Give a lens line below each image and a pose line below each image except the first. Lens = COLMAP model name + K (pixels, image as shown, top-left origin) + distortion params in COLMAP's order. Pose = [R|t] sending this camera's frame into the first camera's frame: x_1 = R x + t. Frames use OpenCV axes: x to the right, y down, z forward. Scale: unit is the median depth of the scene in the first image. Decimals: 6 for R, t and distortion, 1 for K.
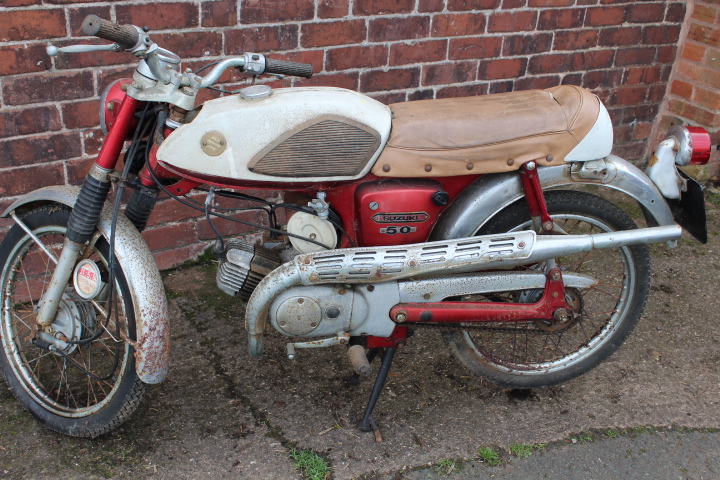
lens RADIAL K [[781.9, 0, 360.0], [0, 781.9, 240.0], [0, 0, 1]] dist [-0.111725, 0.130965]
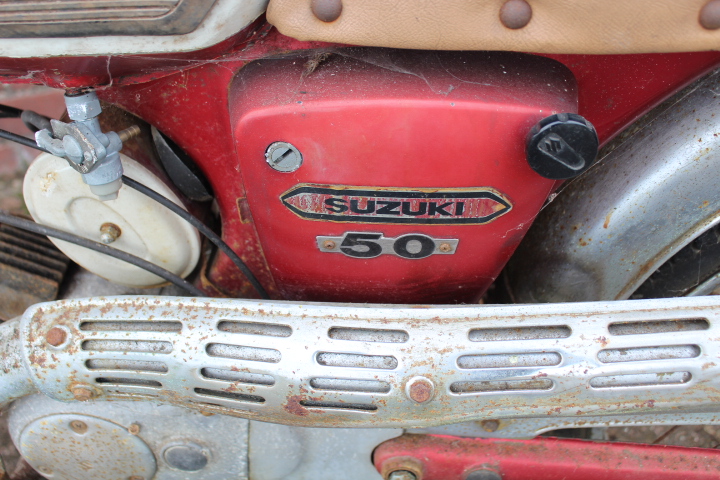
lens RADIAL K [[781.9, 0, 360.0], [0, 781.9, 240.0], [0, 0, 1]] dist [-0.111725, 0.130965]
pose [[0.982259, 0.089191, -0.164965, 0.084267], [-0.049049, 0.971226, 0.233054, -0.076712], [0.181004, -0.220827, 0.958370, 0.753196]]
